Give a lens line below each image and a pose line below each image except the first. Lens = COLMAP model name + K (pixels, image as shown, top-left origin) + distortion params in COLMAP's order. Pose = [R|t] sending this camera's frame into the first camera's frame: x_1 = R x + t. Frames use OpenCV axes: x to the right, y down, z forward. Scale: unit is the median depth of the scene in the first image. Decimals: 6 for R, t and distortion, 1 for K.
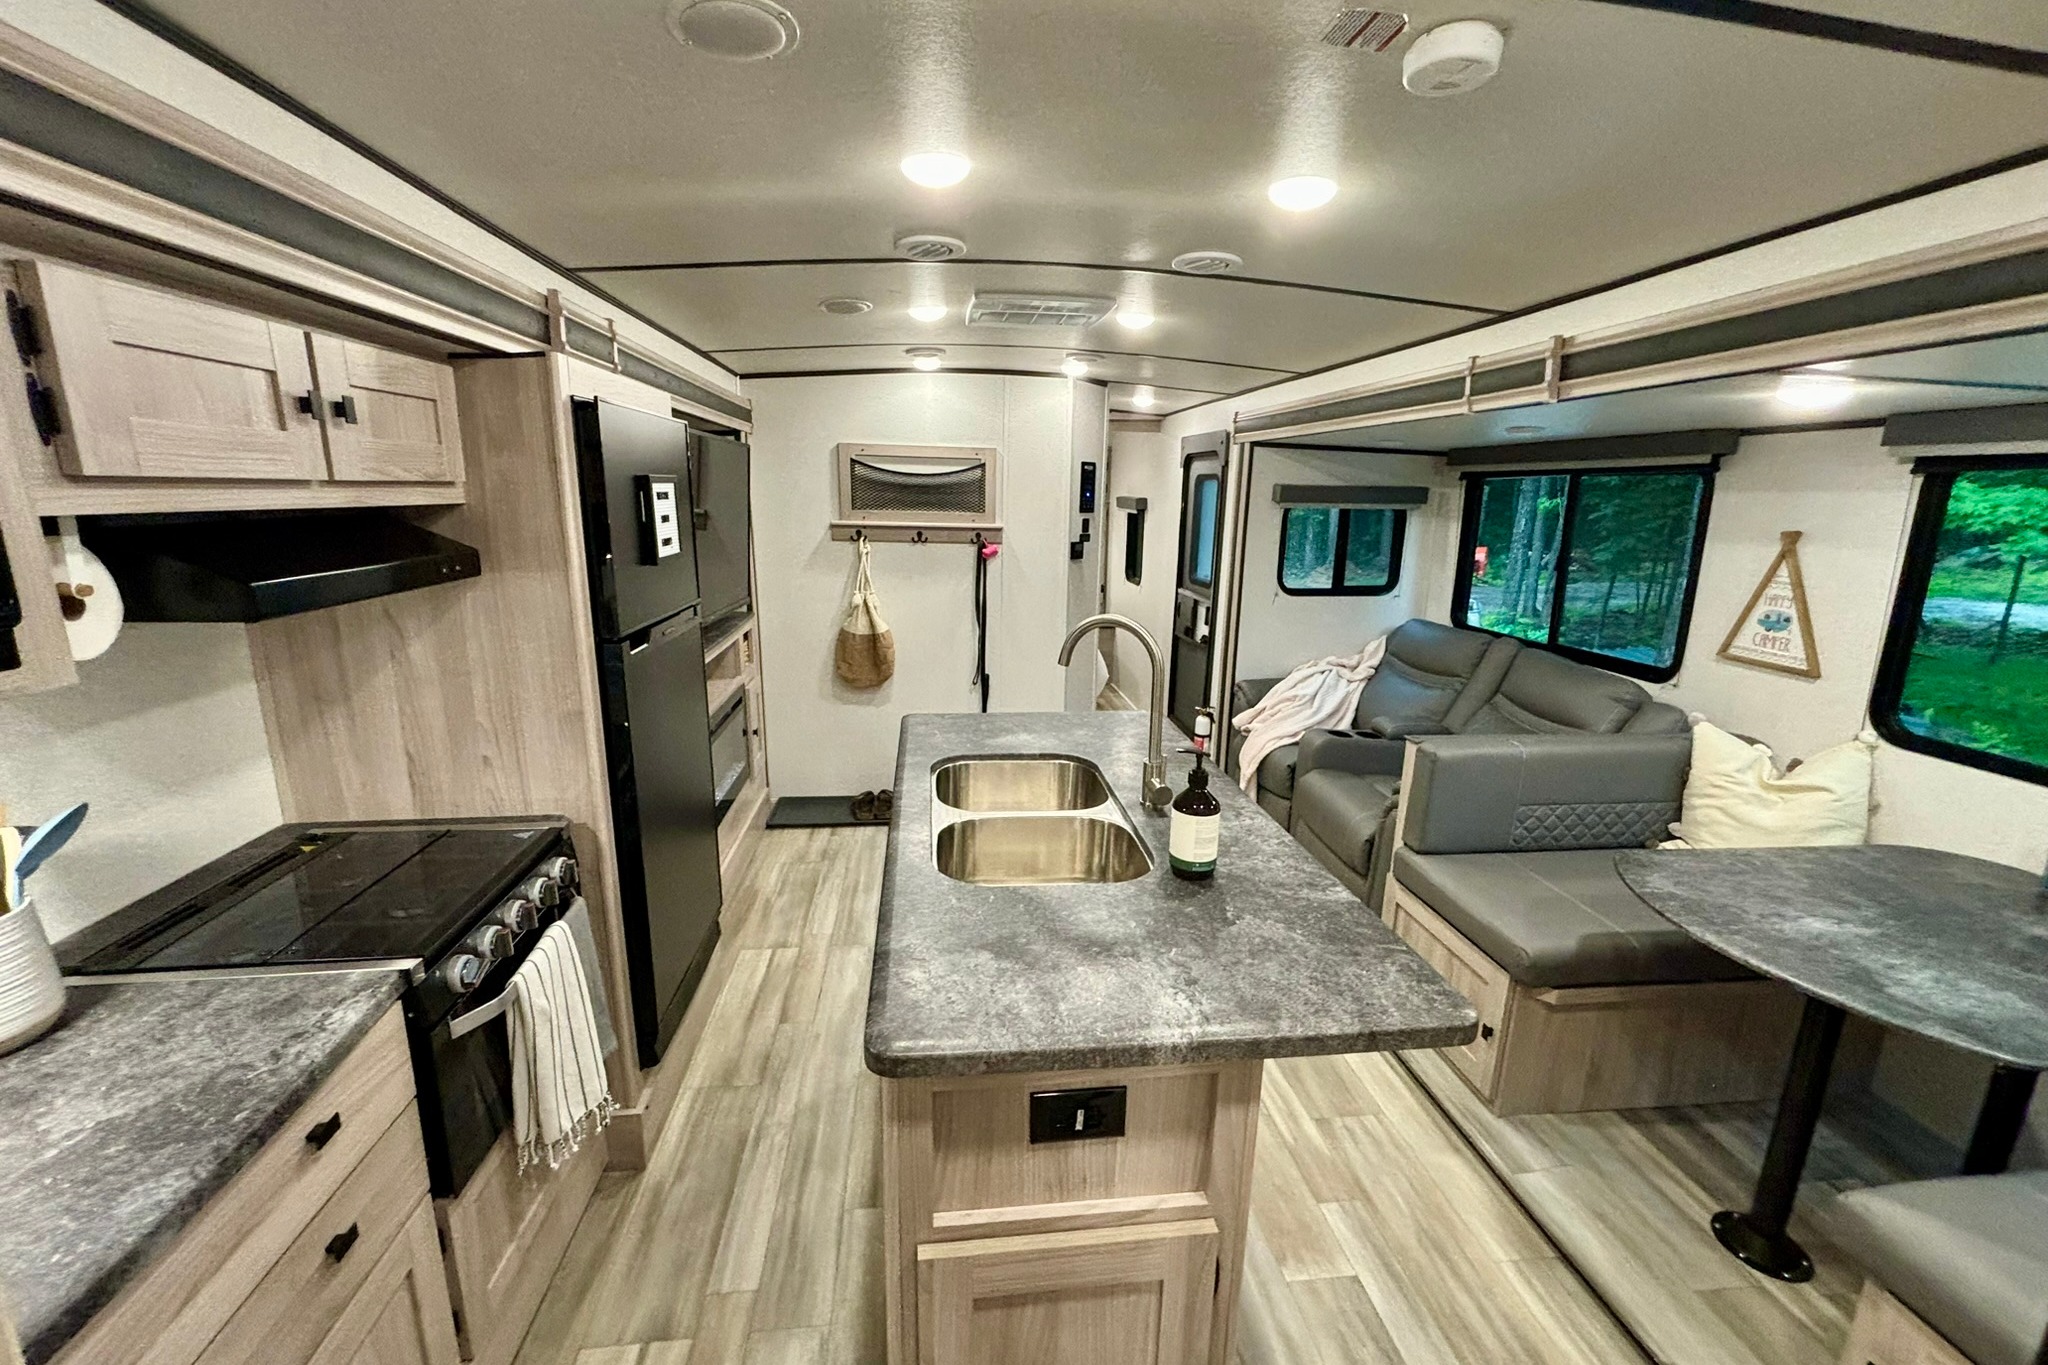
lens RADIAL K [[835.9, 0, 1015.5], [0, 835.9, 686.5], [0, 0, 1]] dist [0.002548, -0.000298]
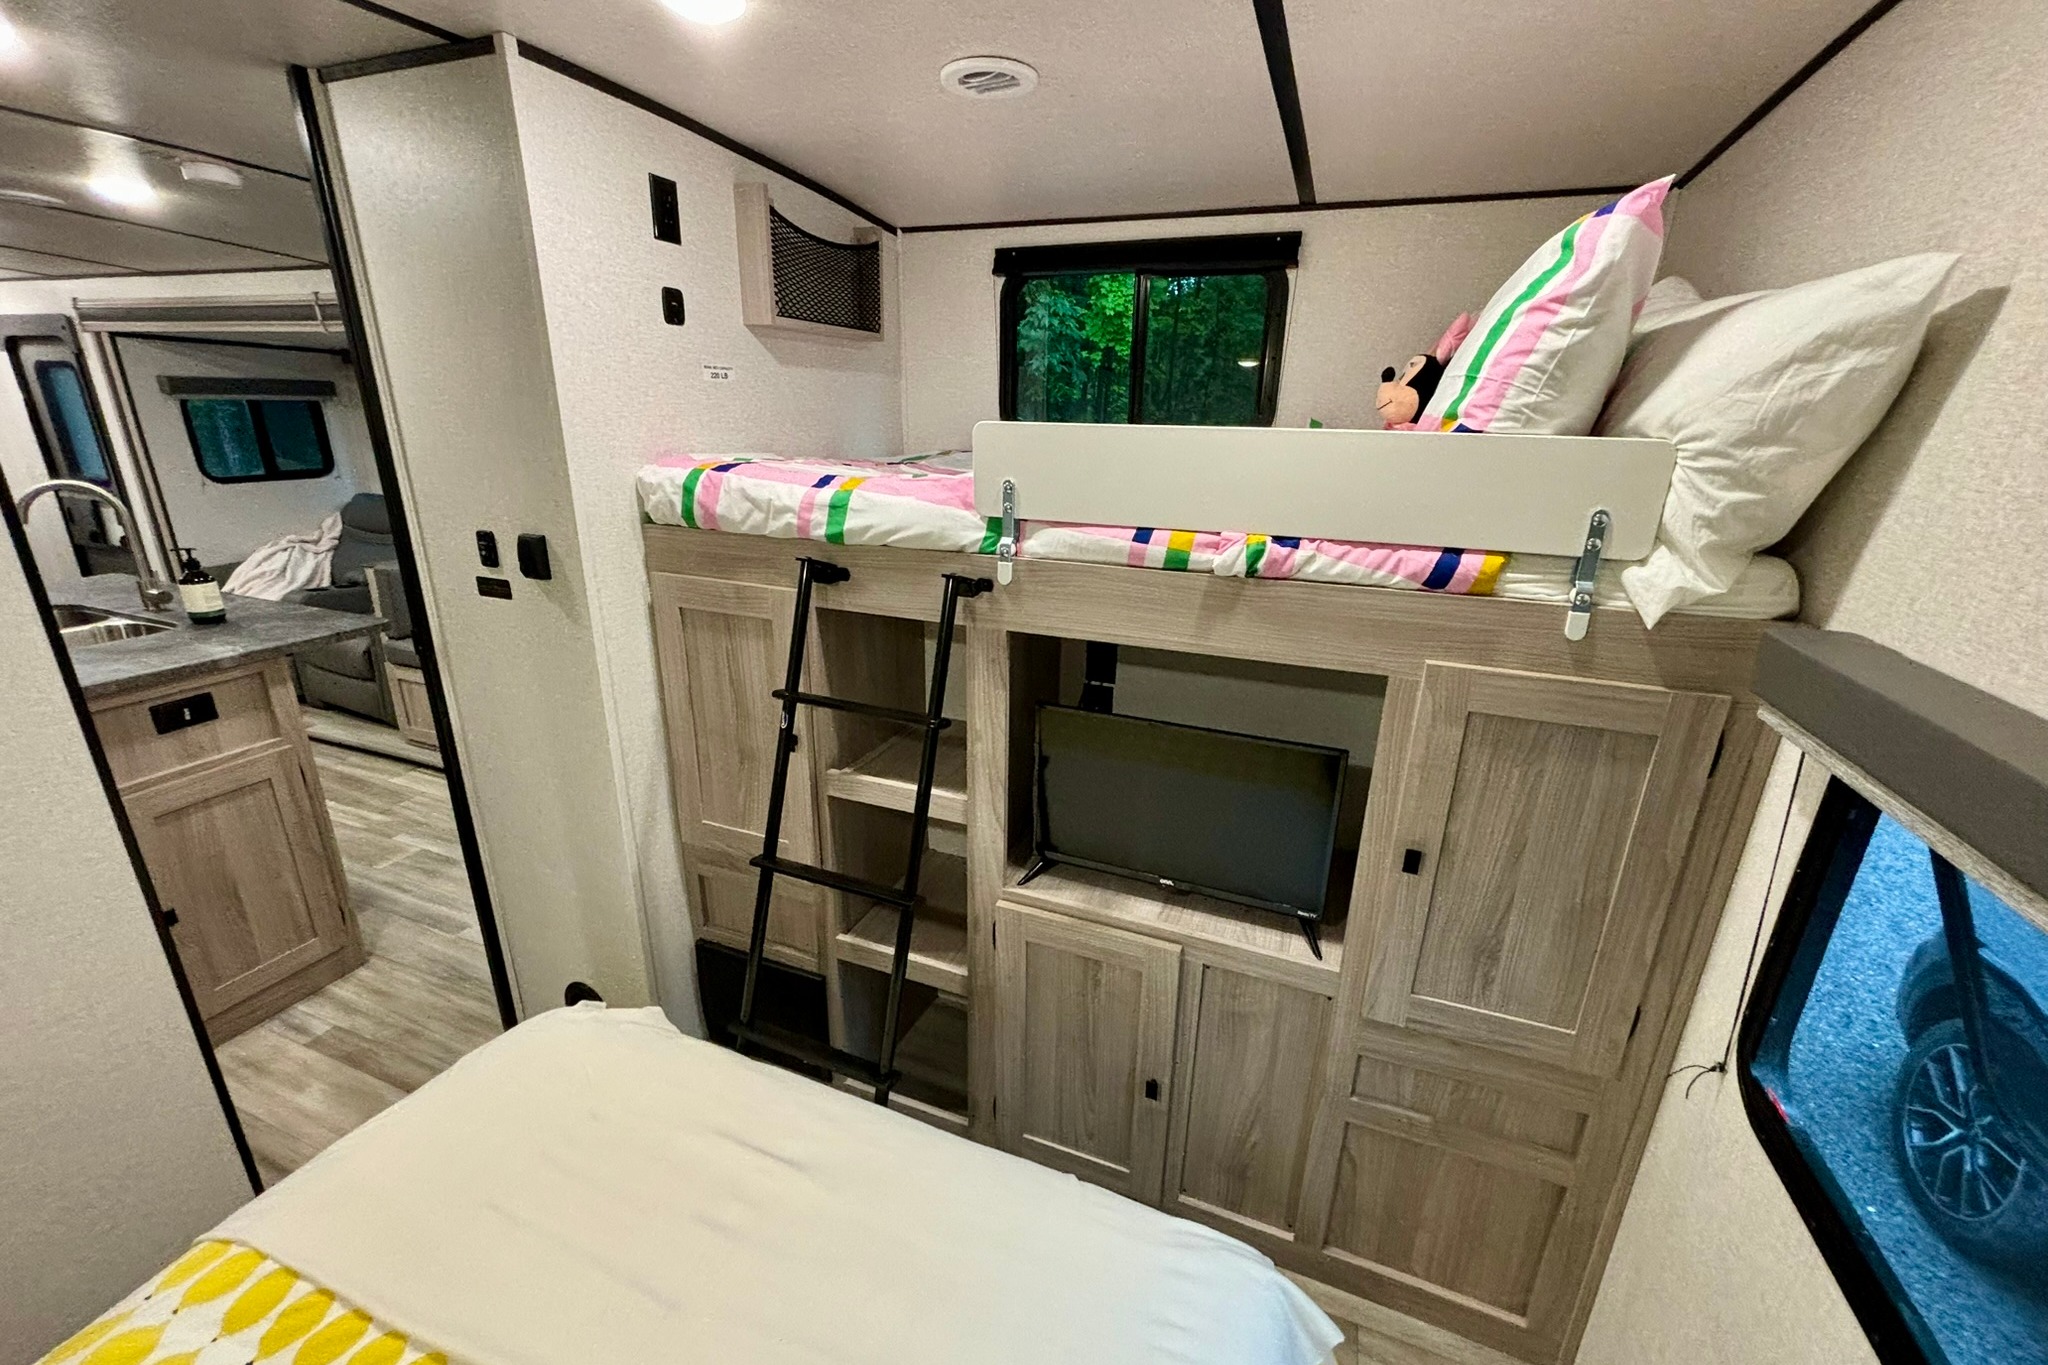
lens RADIAL K [[835.9, 0, 1034.2], [0, 835.9, 691.4], [0, 0, 1]] dist [0.002548, -0.000298]
pose [[0.472737, -0.290691, 0.831877, -0.158556], [0.182722, 0.955842, 0.230172, 0.093974], [-0.862051, 0.043192, 0.504977, -0.455691]]
